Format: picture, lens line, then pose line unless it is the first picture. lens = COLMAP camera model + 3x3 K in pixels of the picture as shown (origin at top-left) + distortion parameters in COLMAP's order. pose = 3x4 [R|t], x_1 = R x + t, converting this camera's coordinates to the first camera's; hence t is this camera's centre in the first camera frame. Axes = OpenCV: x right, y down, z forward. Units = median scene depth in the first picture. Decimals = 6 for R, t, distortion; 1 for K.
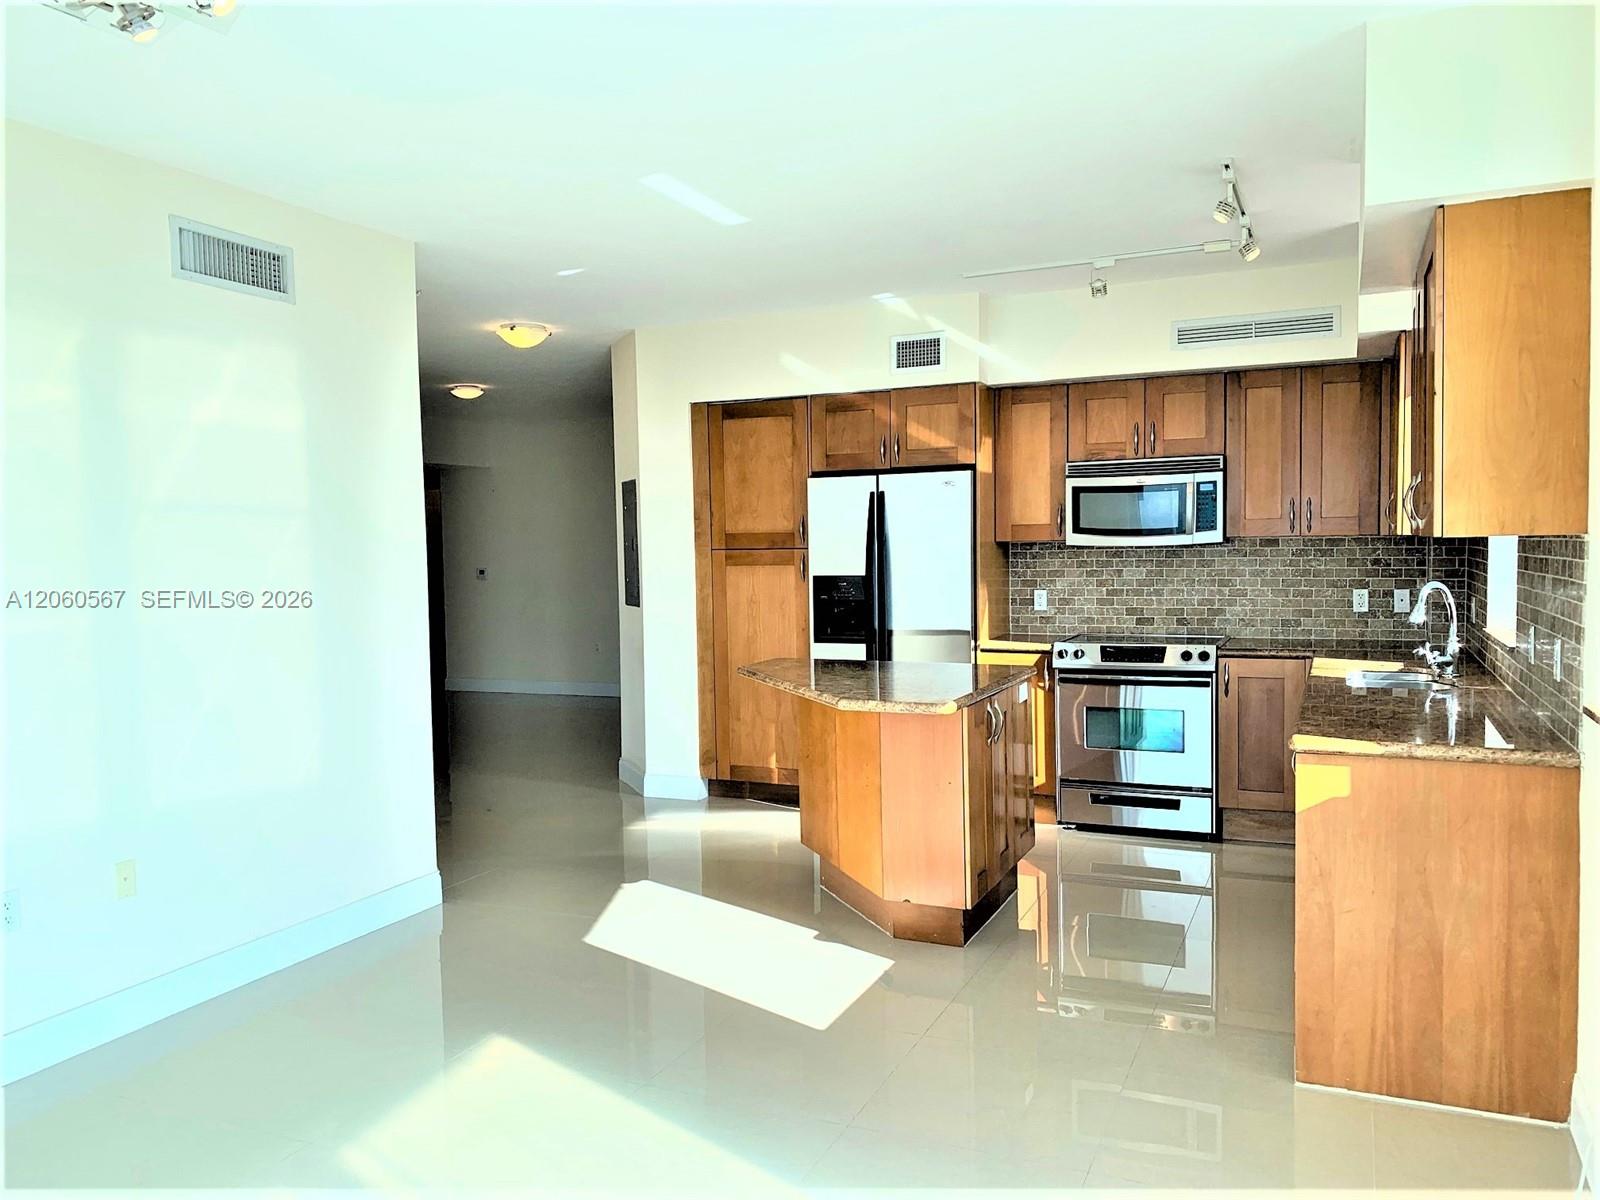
lens RADIAL K [[1218.2, 0, 766.6], [0, 1218.2, 627.9], [0, 0, 1]] dist [0.032161, -0.032648]
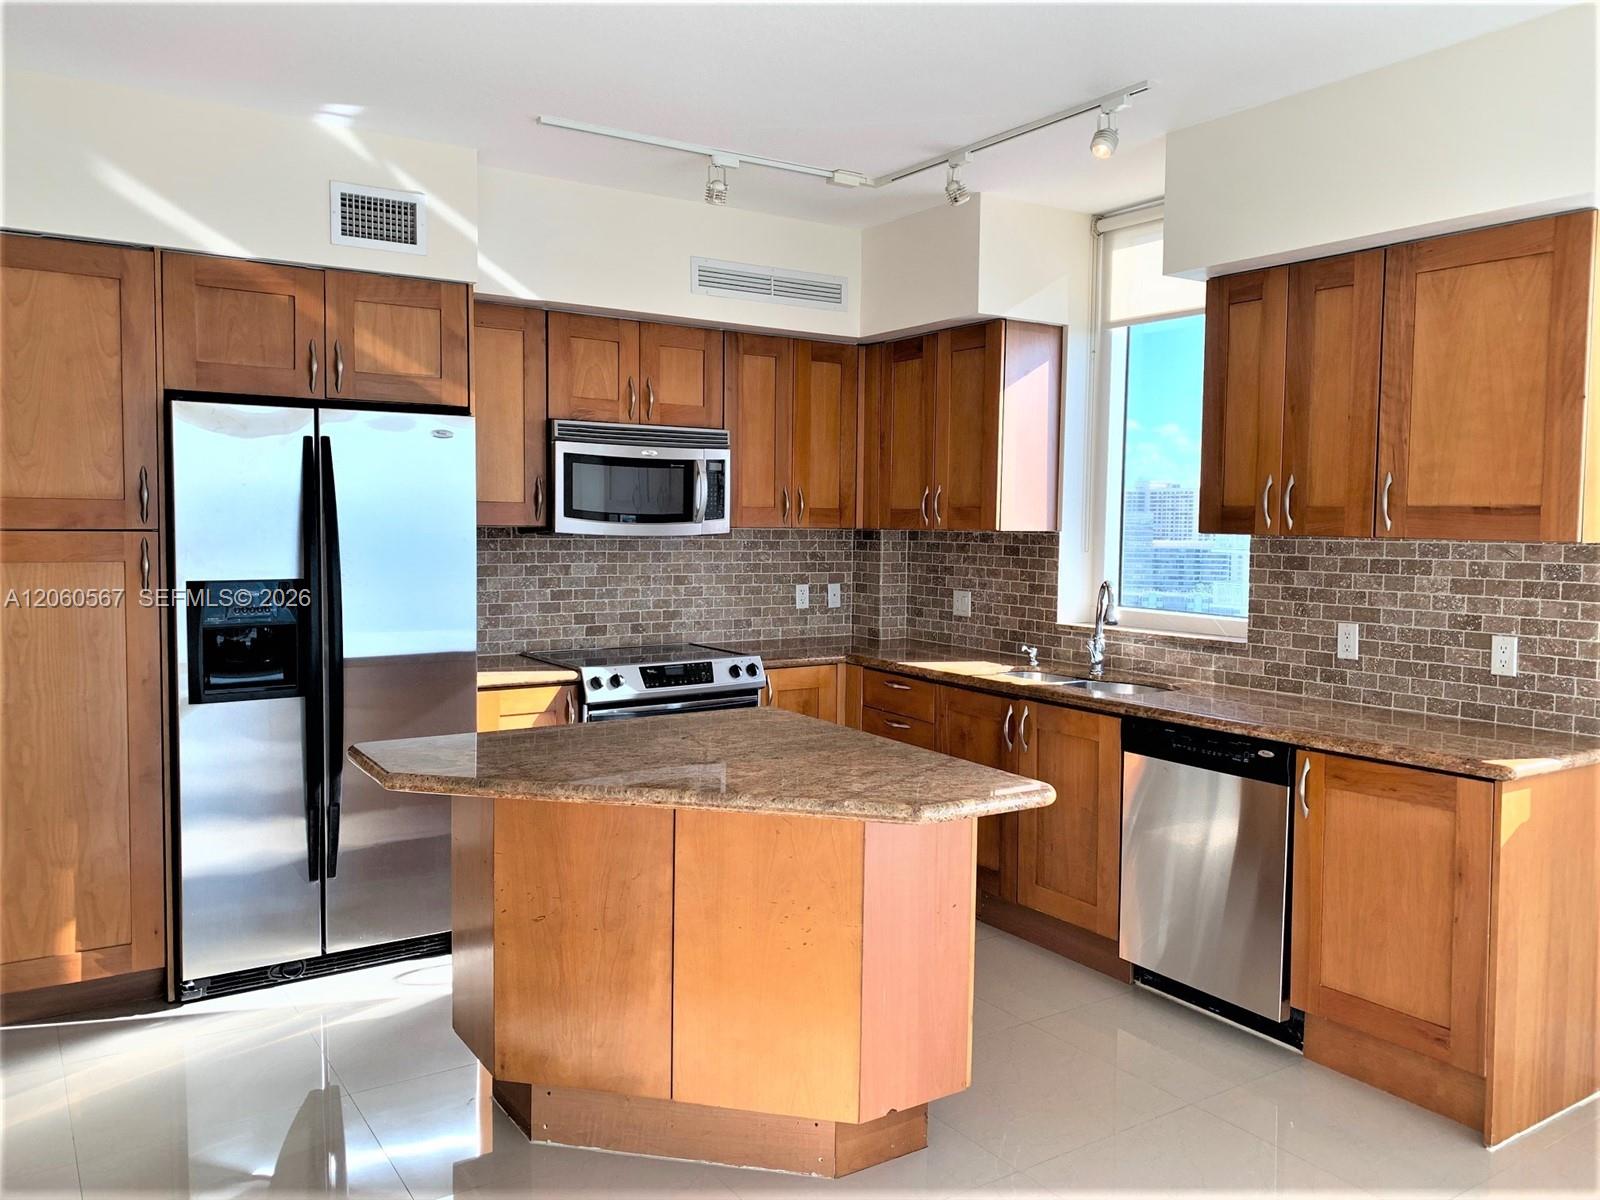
lens RADIAL K [[1218.2, 0, 809.9], [0, 1218.2, 597.7], [0, 0, 1]] dist [0.032161, -0.032648]
pose [[0.513003, -0.032975, 0.857753, -0.305556], [0.039984, 0.999095, 0.014495, -0.033903], [-0.857455, 0.026860, 0.513858, 0.502398]]
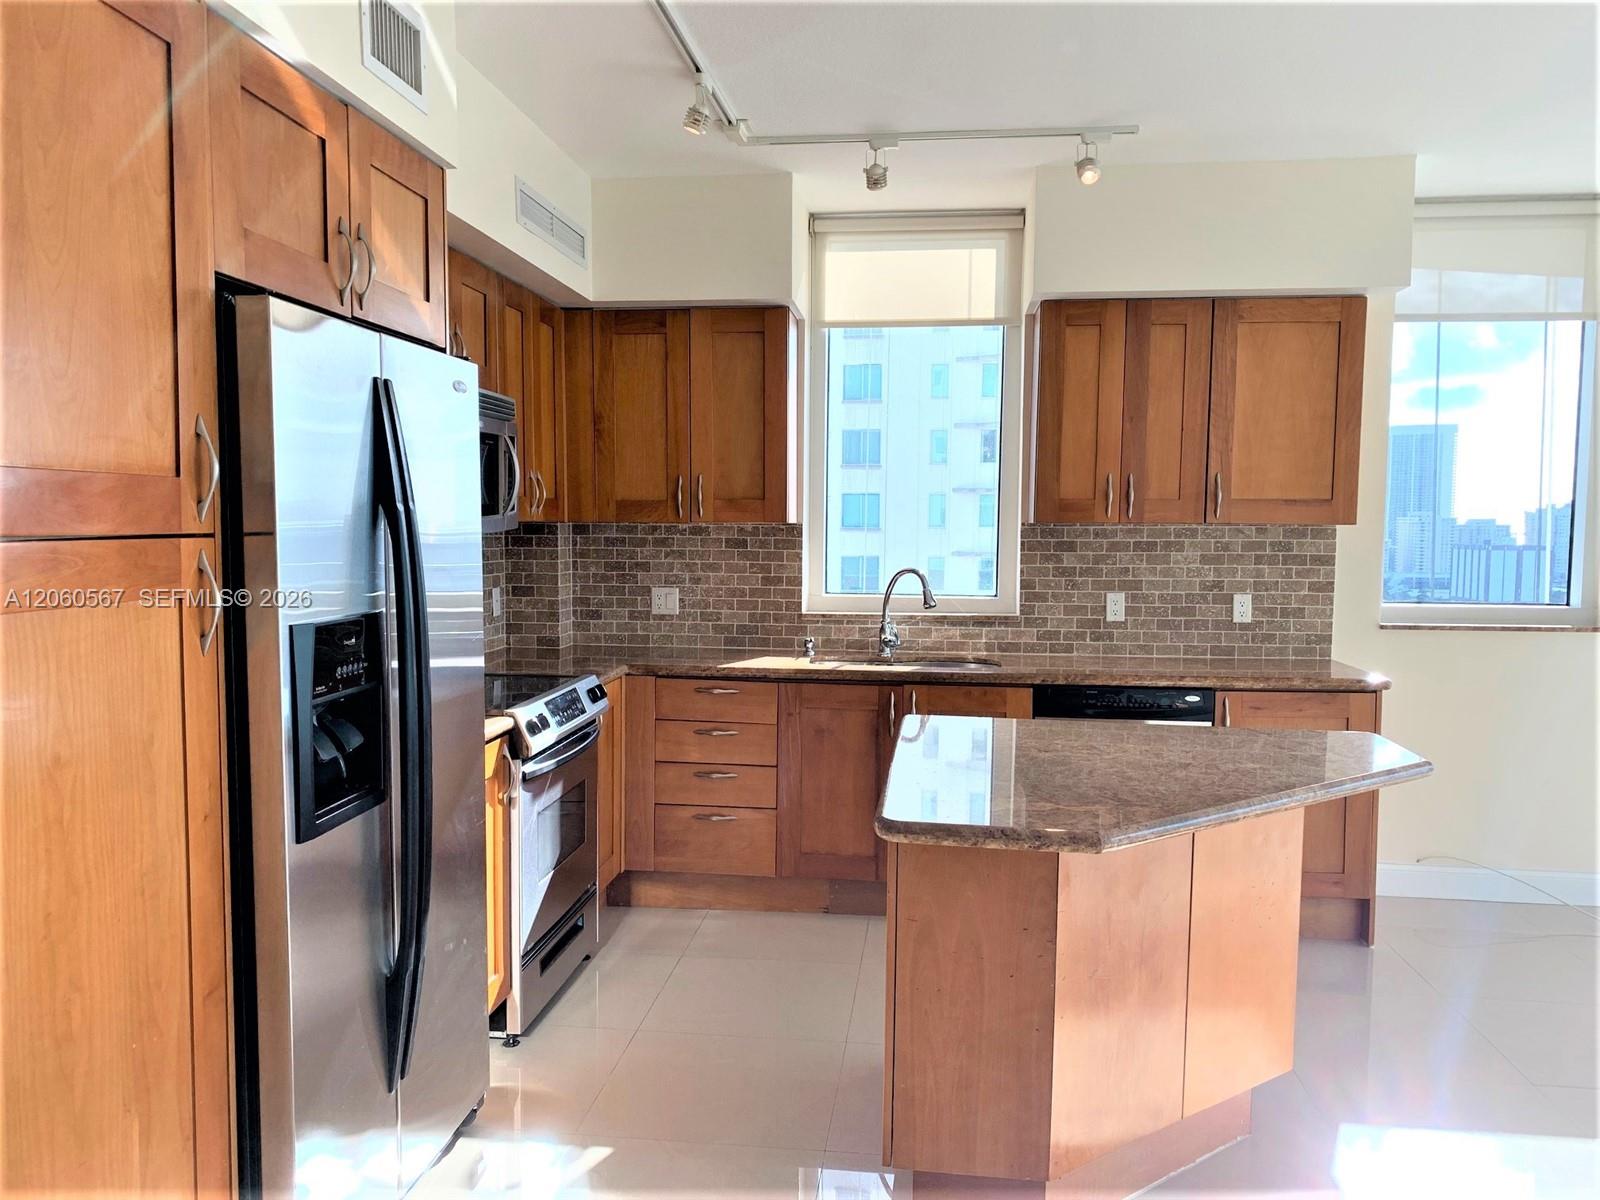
lens RADIAL K [[1218.2, 0, 796.7], [0, 1218.2, 618.9], [0, 0, 1]] dist [0.032161, -0.032648]
pose [[-0.310249, -0.061618, 0.948656, -0.307299], [0.067242, 0.993975, 0.086552, -0.065494], [-0.948274, 0.090643, -0.304236, 1.019296]]
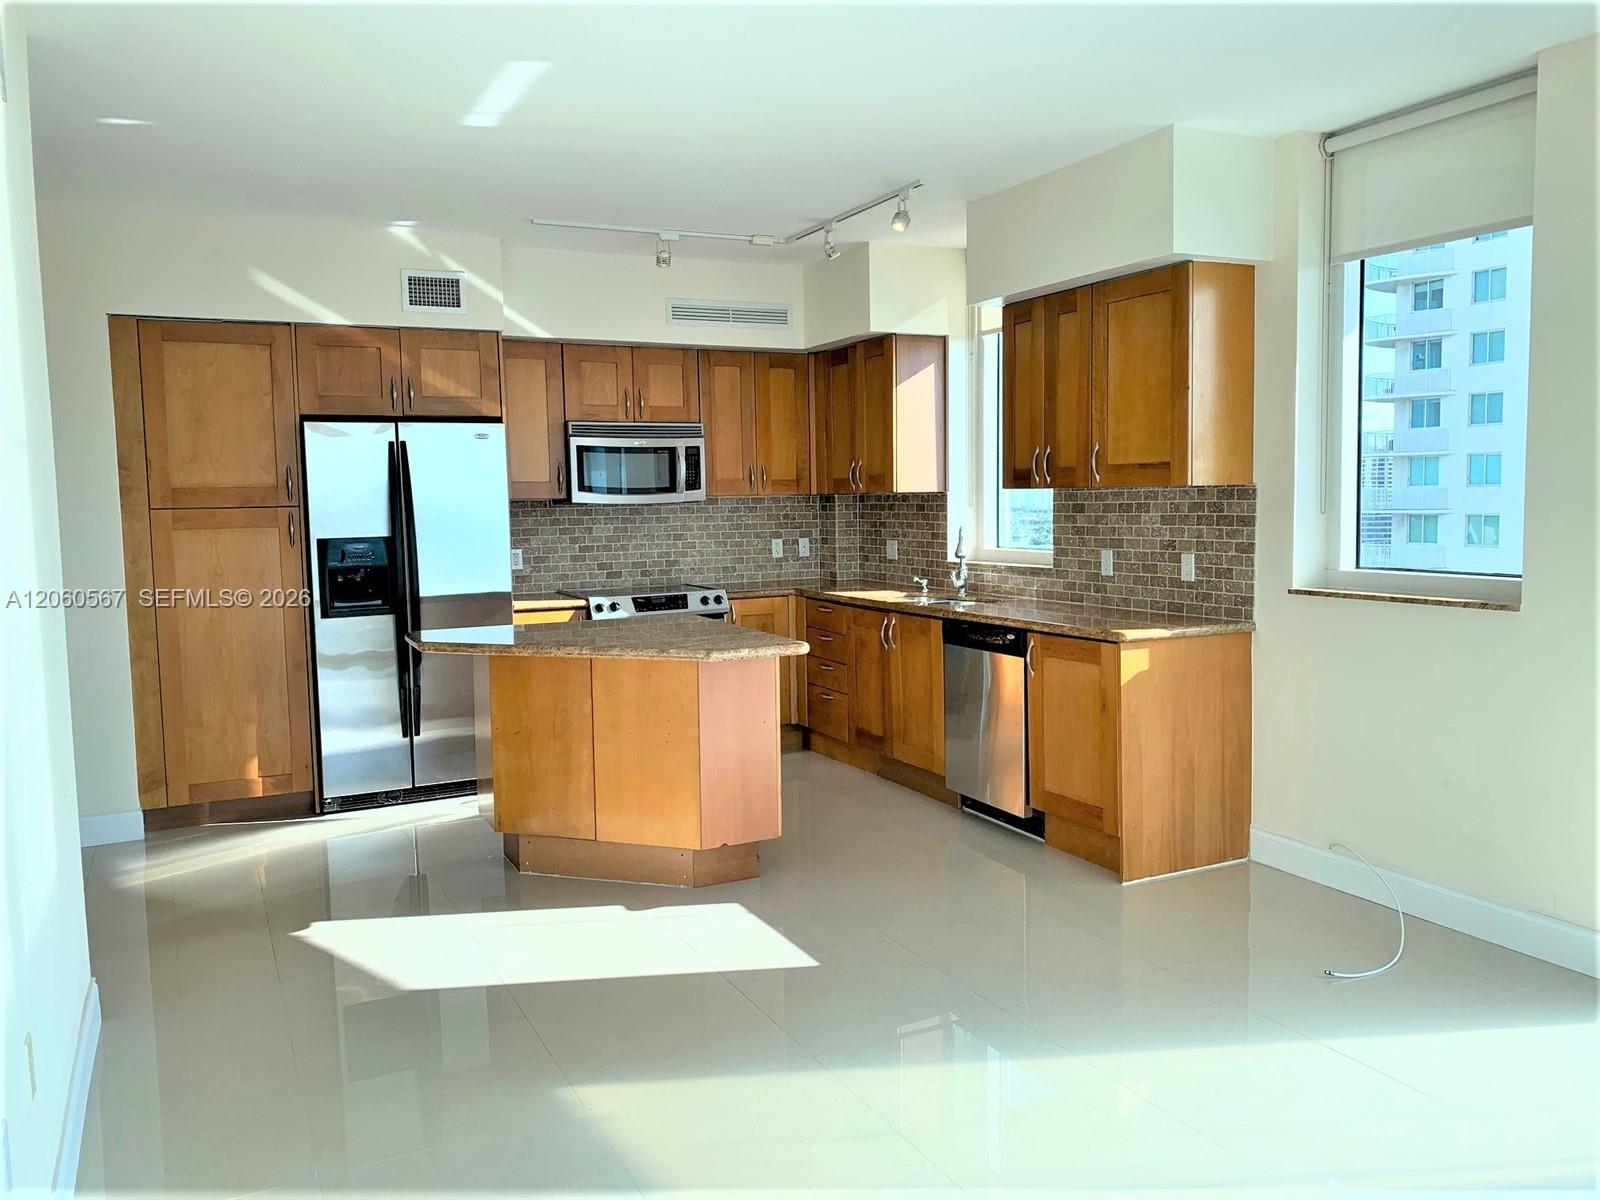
lens RADIAL K [[1218.2, 0, 805.6], [0, 1218.2, 608.2], [0, 0, 1]] dist [0.032161, -0.032648]
pose [[0.615886, -0.066817, 0.784997, -0.443756], [0.062925, 0.997386, 0.035526, -0.004086], [-0.785318, 0.027516, 0.618480, 0.222986]]
